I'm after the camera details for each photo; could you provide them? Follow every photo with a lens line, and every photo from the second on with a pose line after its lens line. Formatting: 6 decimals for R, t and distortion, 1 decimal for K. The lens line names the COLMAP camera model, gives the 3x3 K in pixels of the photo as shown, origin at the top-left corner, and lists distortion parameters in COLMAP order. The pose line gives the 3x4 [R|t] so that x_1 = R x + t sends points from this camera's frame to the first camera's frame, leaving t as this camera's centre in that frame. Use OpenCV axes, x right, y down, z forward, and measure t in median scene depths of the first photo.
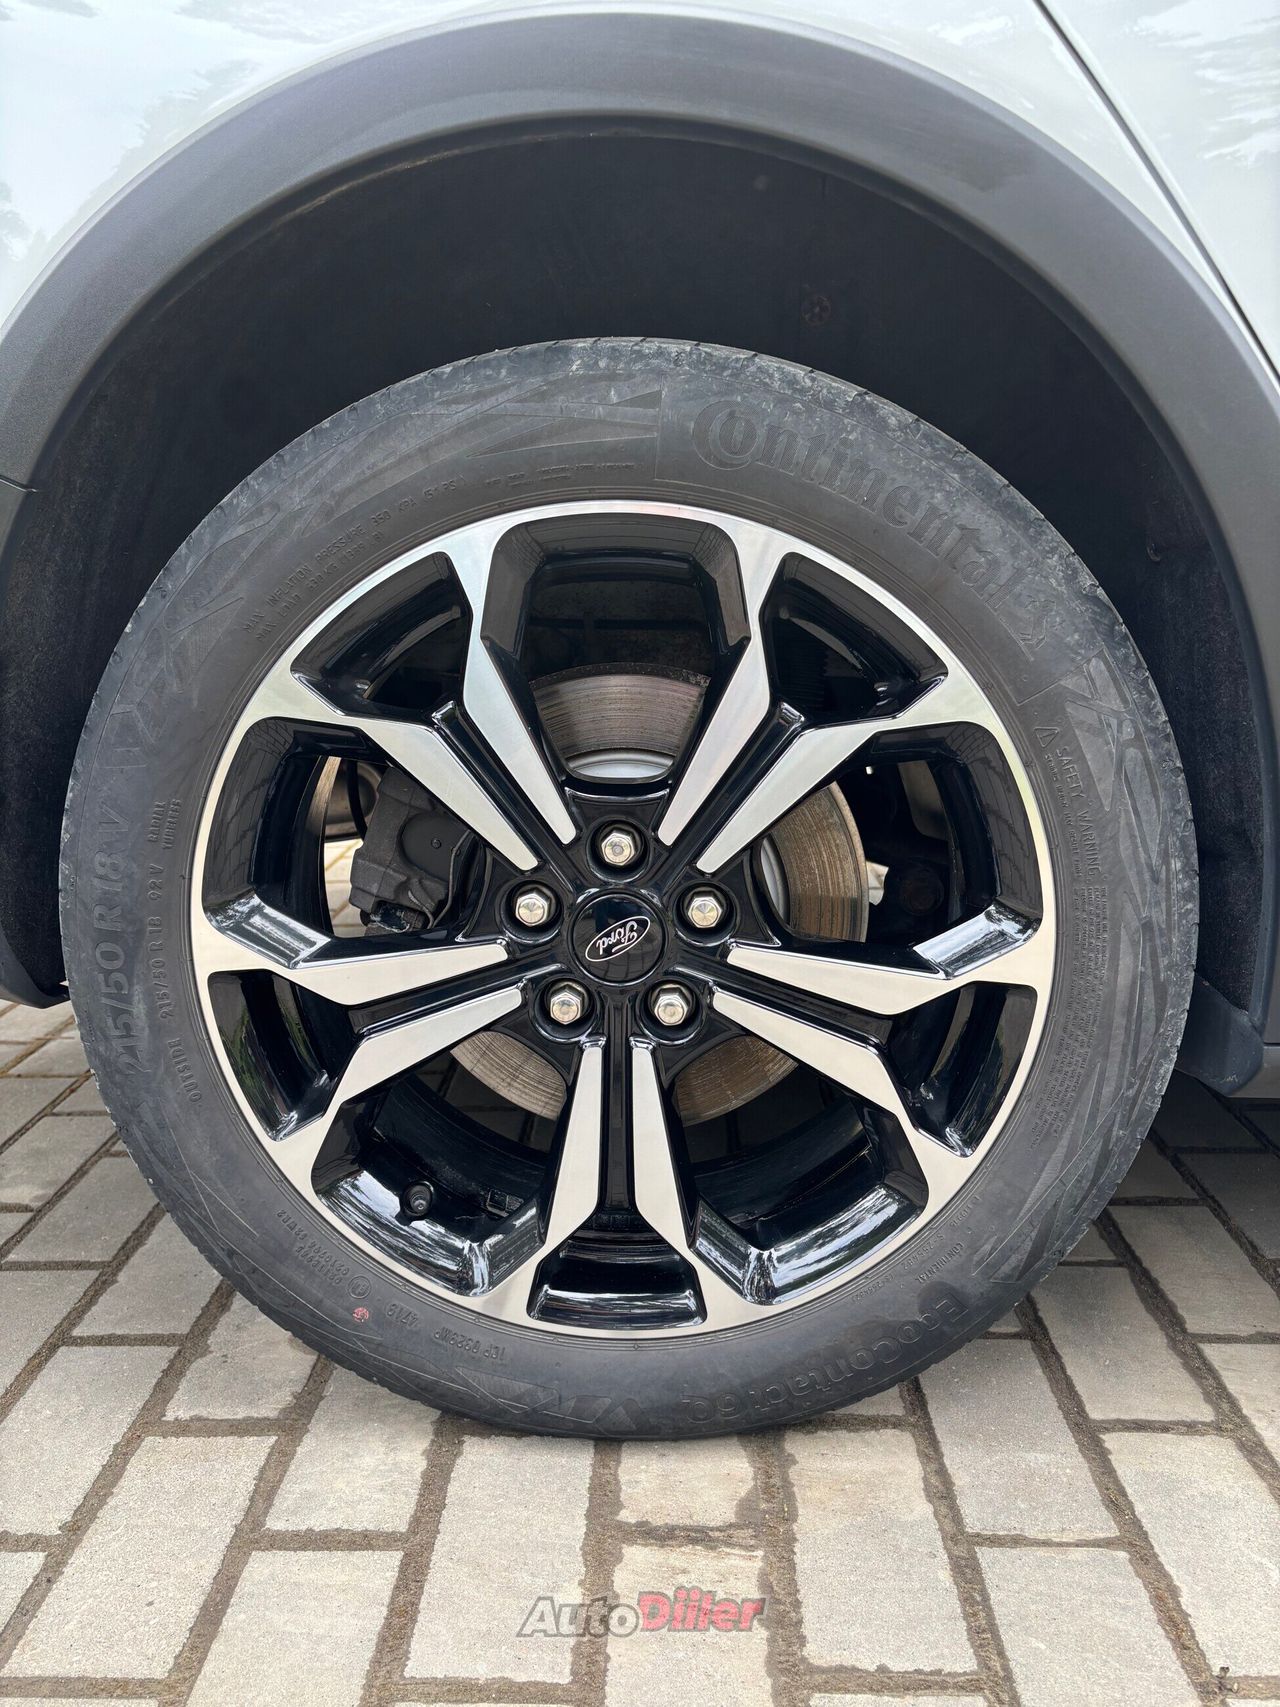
lens RADIAL K [[1298.3, 0, 648.5], [0, 1298.3, 846.8], [0, 0, 1]] dist [0.056436, -0.068326]
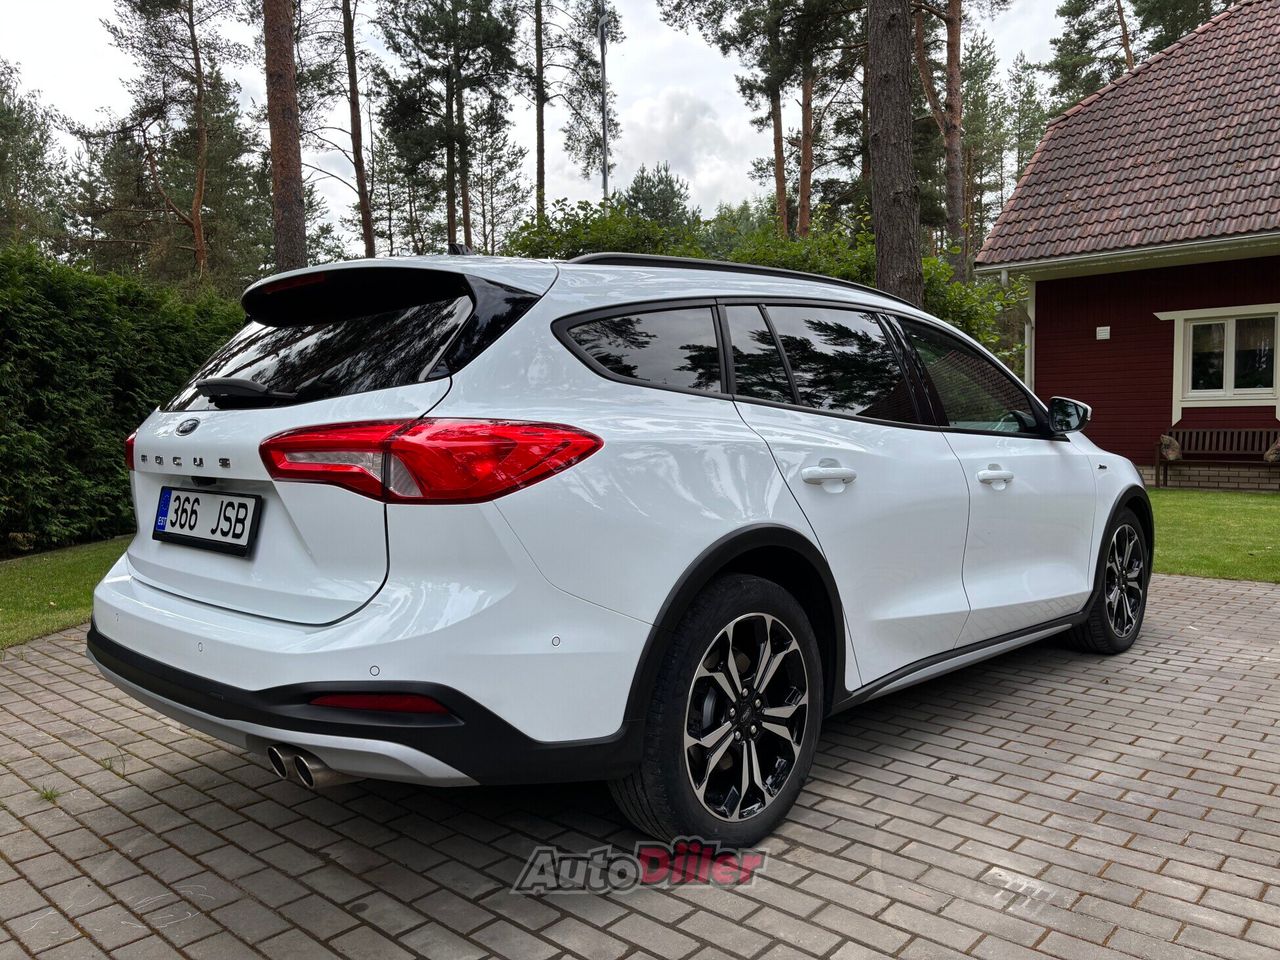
lens RADIAL K [[962.0, 0, 646.4], [0, 962.0, 481.7], [0, 0, 1]] dist [0.055365, -0.051326]
pose [[0.650595, -0.043023, 0.758205, -2.579345], [0.170303, 0.981231, -0.090455, -0.441410], [-0.740083, 0.187974, 0.645712, -0.916819]]
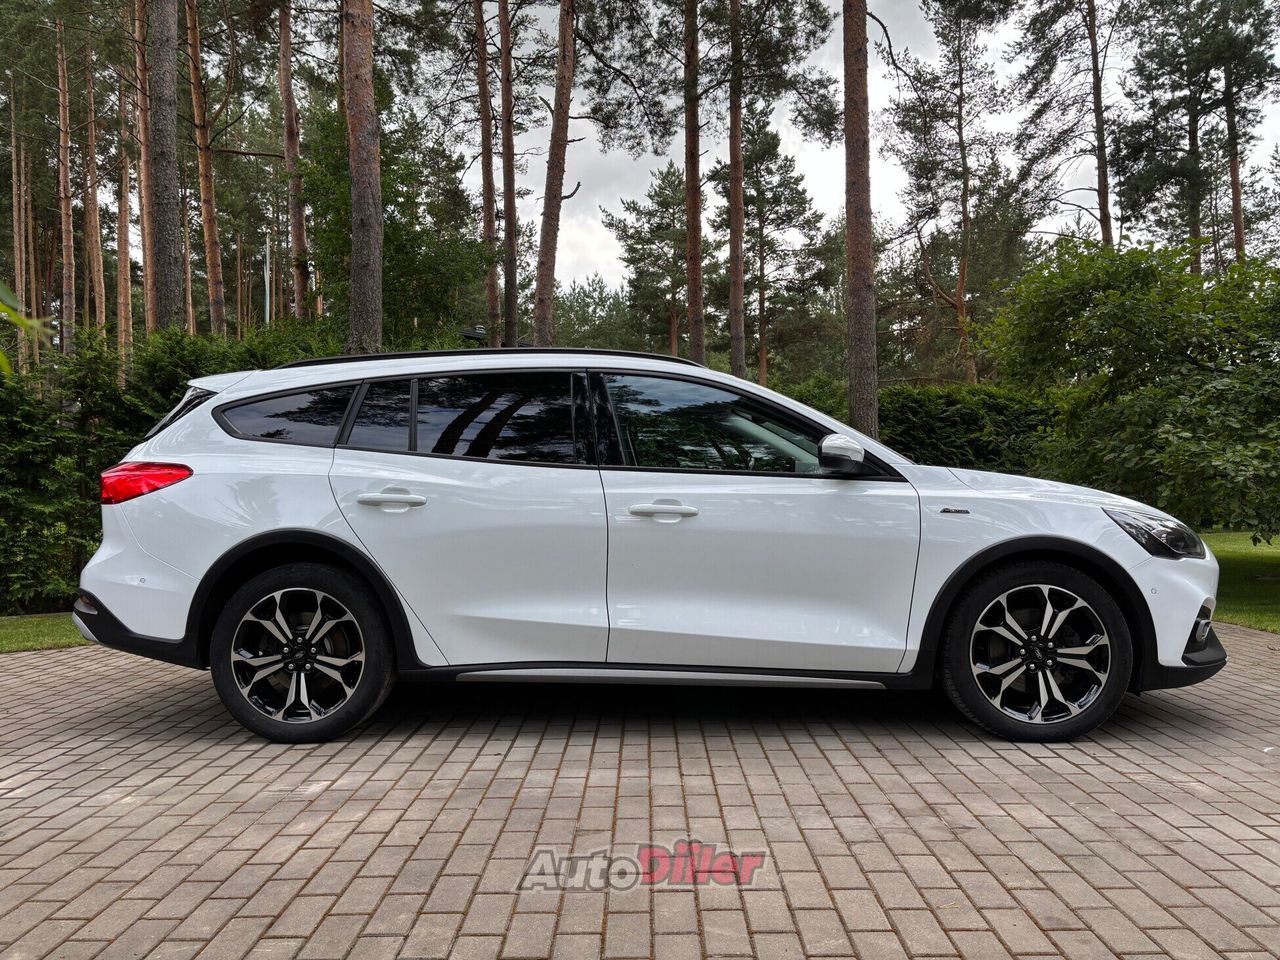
lens RADIAL K [[962.0, 0, 646.4], [0, 962.0, 481.7], [0, 0, 1]] dist [0.055365, -0.051326]
pose [[0.999820, -0.000364, 0.018963, 1.595032], [0.004815, 0.971937, -0.235193, 0.373683], [-0.018345, 0.235242, 0.971764, -3.860859]]
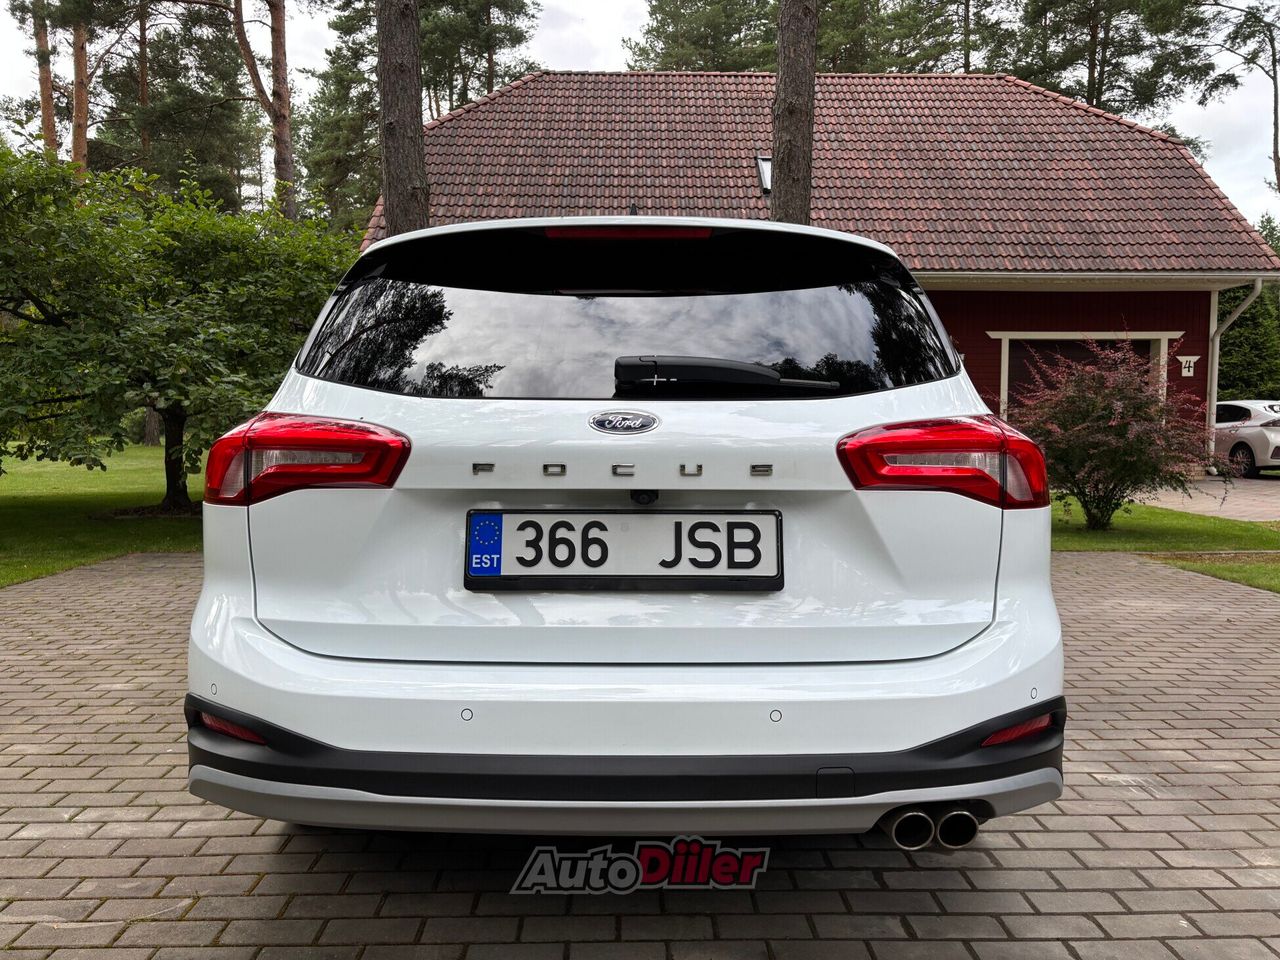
lens RADIAL K [[962.0, 0, 646.4], [0, 962.0, 481.7], [0, 0, 1]] dist [0.055365, -0.051326]
pose [[-0.042896, -0.054356, 0.997600, -3.321504], [0.217223, 0.974124, 0.062418, -1.096724], [-0.975179, 0.219379, -0.029978, 2.012361]]
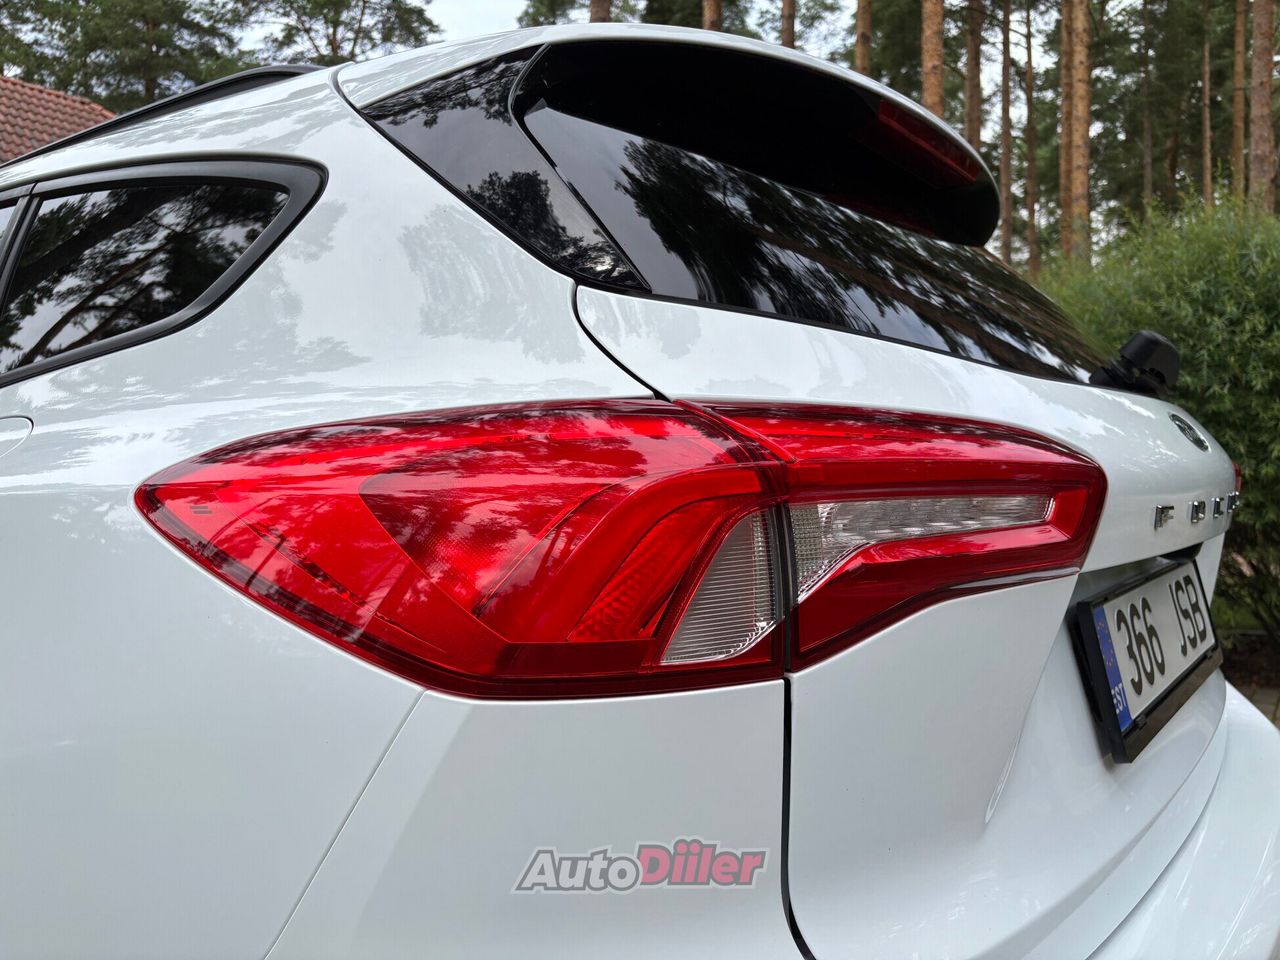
lens RADIAL K [[966.2, 0, 640.0], [0, 966.2, 480.0], [0, 0, 1]] dist [0.070856, -0.082380]
pose [[-0.839226, 0.006799, 0.543740, -1.347678], [0.133530, 0.971883, 0.193942, -1.389857], [-0.527133, 0.235367, -0.816537, 3.438729]]
